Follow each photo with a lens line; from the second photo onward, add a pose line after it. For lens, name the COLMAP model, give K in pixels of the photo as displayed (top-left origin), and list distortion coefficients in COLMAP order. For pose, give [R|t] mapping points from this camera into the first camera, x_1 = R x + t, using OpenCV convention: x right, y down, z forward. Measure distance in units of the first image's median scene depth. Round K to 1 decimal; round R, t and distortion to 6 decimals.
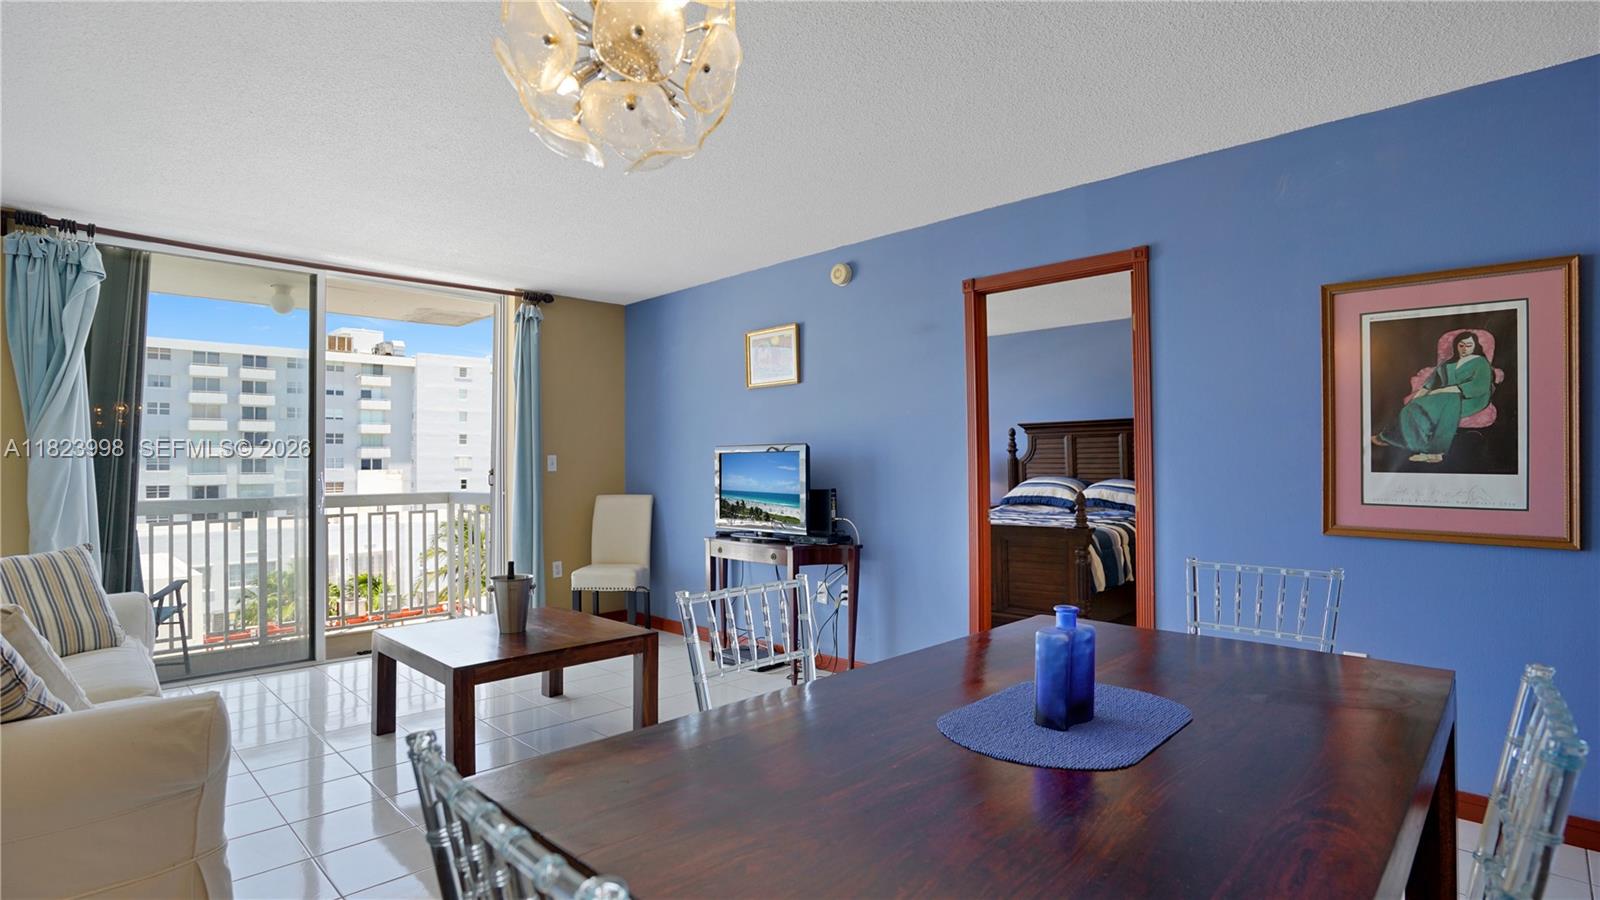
lens RADIAL K [[757.2, 0, 782.7], [0, 757.2, 457.6], [0, 0, 1]] dist [-0.036298, 0.014720]
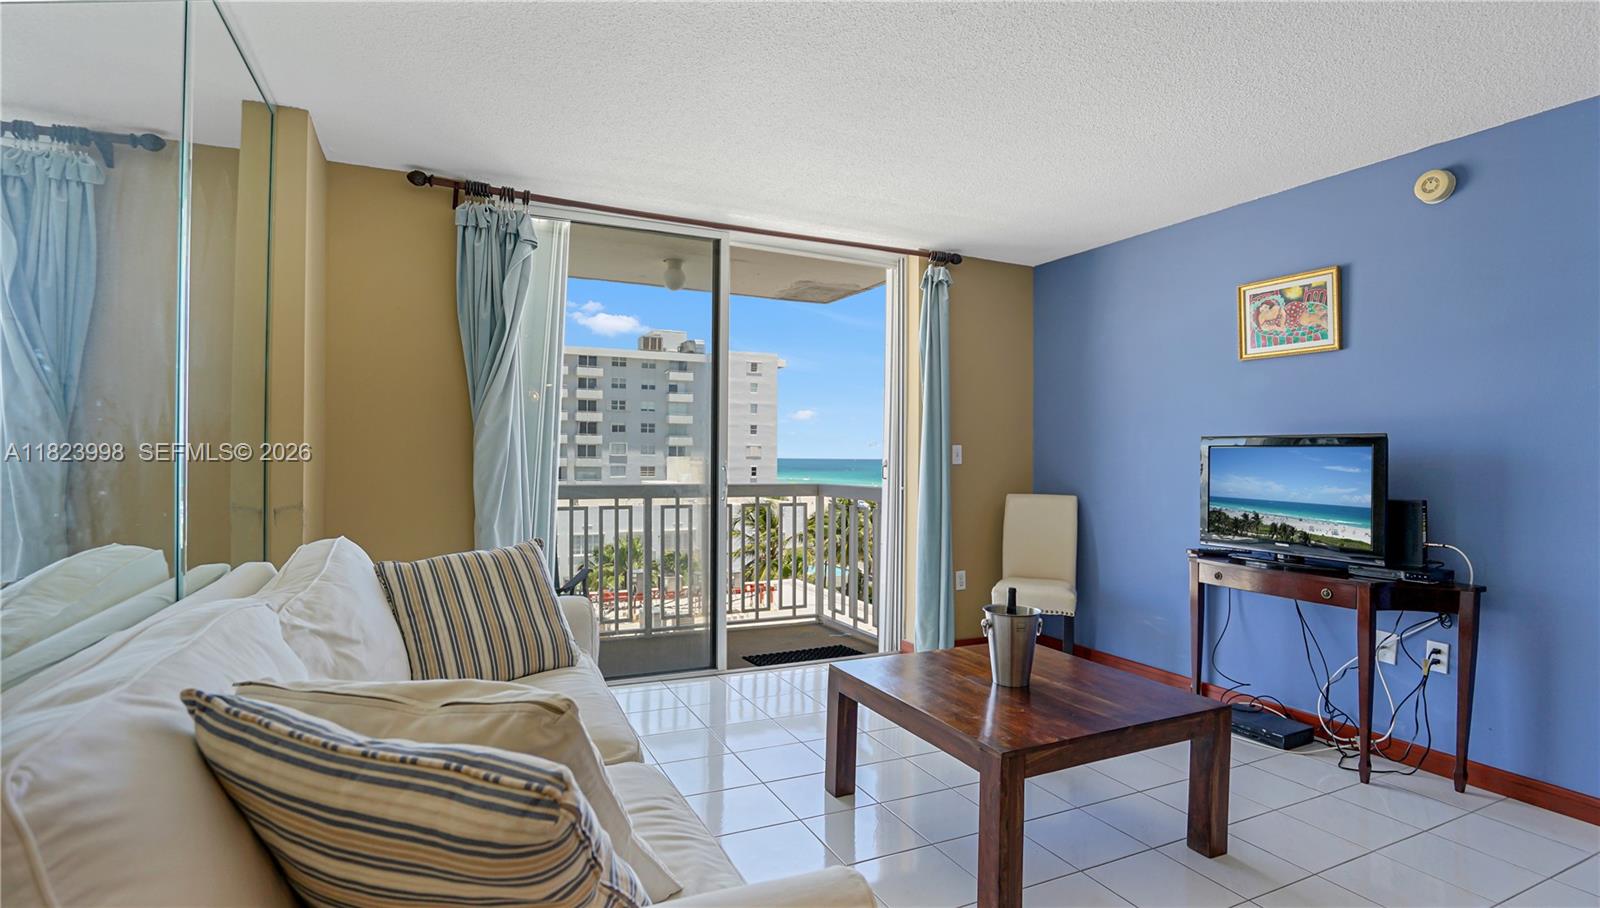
lens RADIAL K [[747.9, 0, 792.0], [0, 747.9, 468.2], [0, 0, 1]] dist [-0.045190, 0.001070]
pose [[0.941597, 0.025064, -0.335808, -0.239871], [-0.016636, 0.999471, 0.027951, 0.002814], [0.336331, -0.020732, 0.941516, 0.184332]]
